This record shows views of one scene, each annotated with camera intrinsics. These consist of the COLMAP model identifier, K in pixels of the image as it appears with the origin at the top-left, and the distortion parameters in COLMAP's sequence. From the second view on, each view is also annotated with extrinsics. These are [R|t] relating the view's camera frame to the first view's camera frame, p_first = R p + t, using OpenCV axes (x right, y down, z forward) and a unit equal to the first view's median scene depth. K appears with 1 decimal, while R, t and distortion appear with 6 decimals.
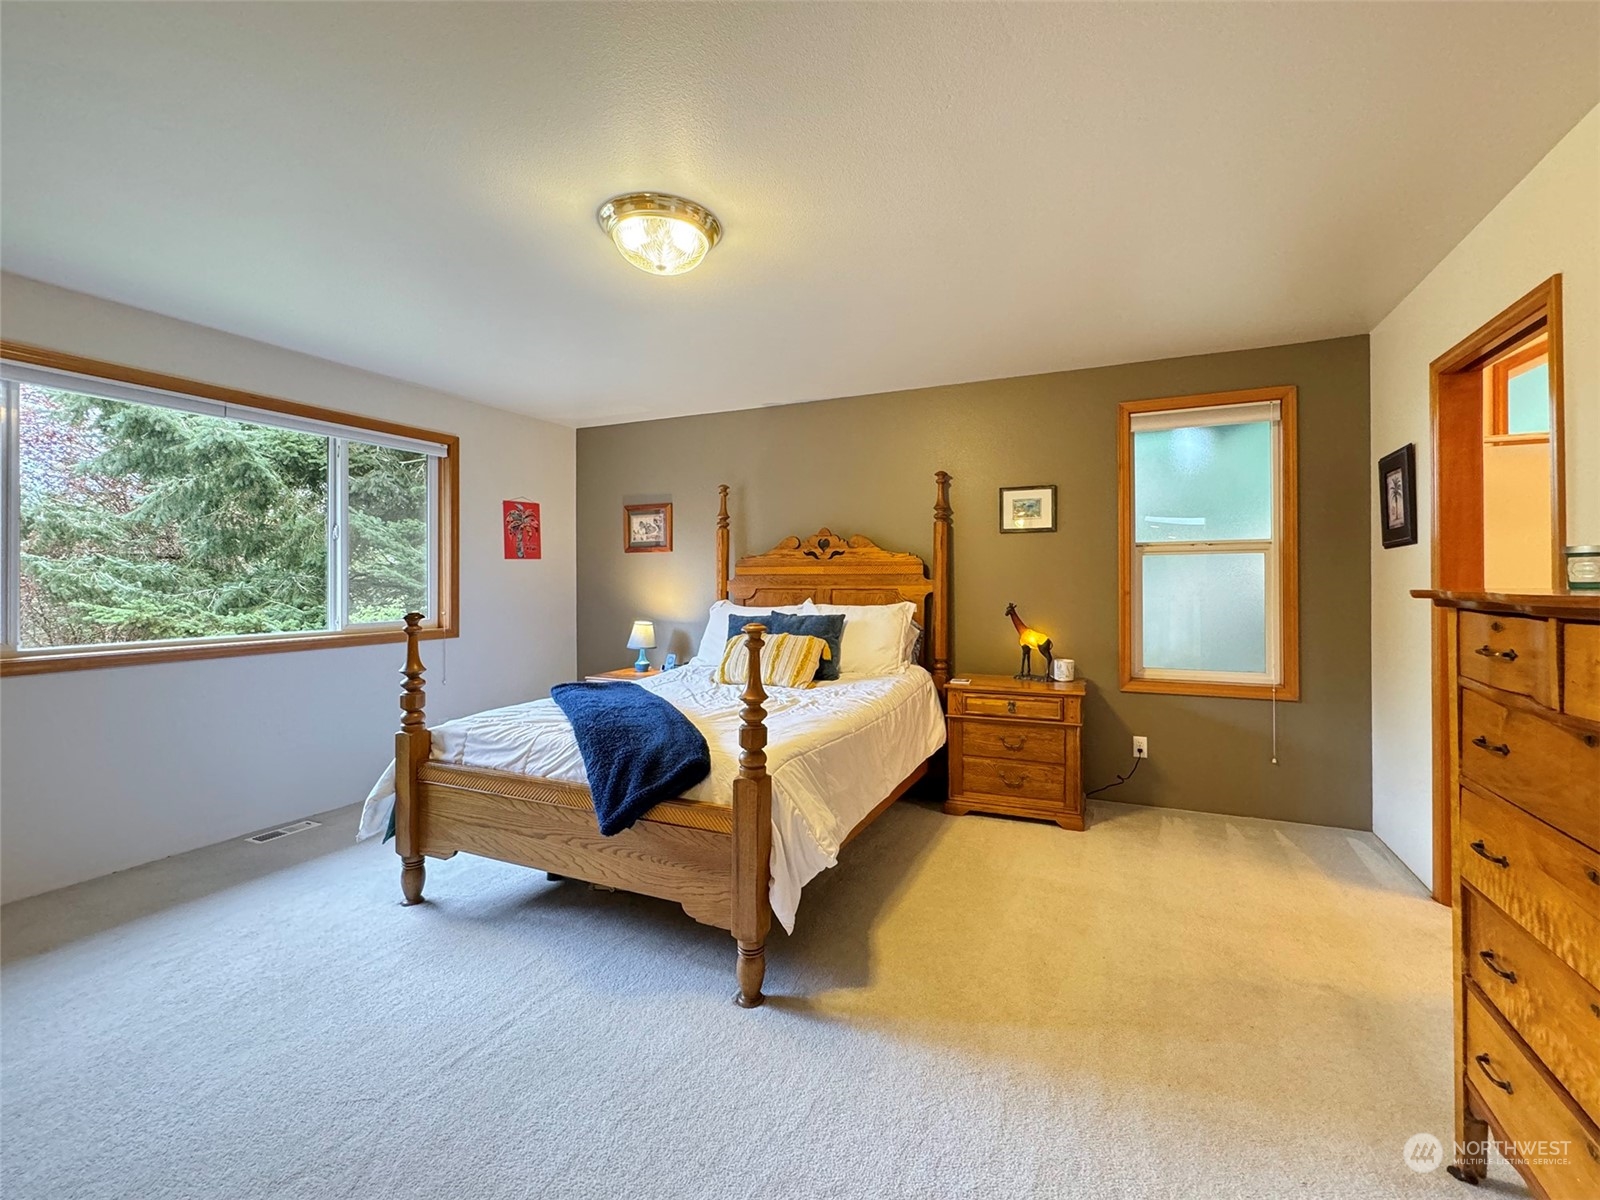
lens RADIAL K [[652.7, 0, 792.3], [0, 652.7, 590.0], [0, 0, 1]] dist [-0.001680, -0.000132]
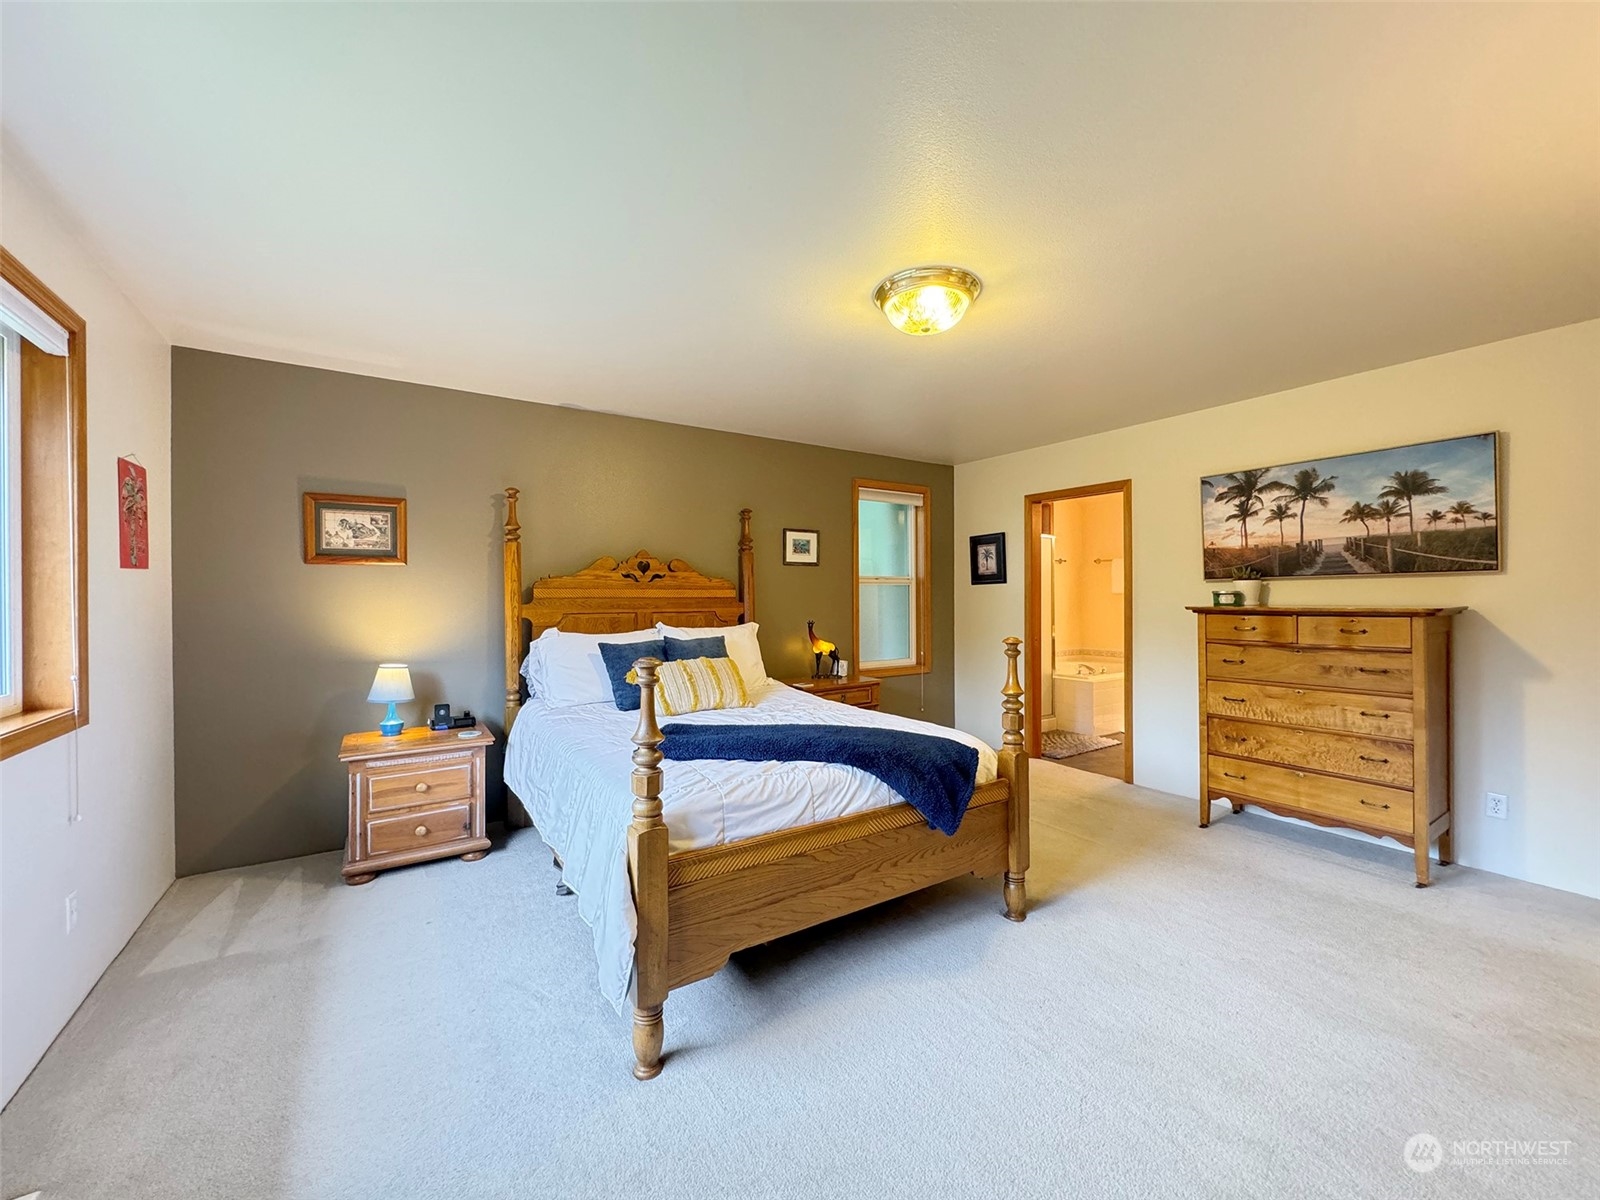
lens RADIAL K [[637.9, 0, 800.0], [0, 637.9, 600.0], [0, 0, 1]] dist [-0.002860, -0.000140]
pose [[0.552845, -0.003912, 0.833275, -0.663481], [0.014325, 0.999886, -0.004809, -0.013245], [-0.833161, 0.014596, 0.552838, 0.298652]]
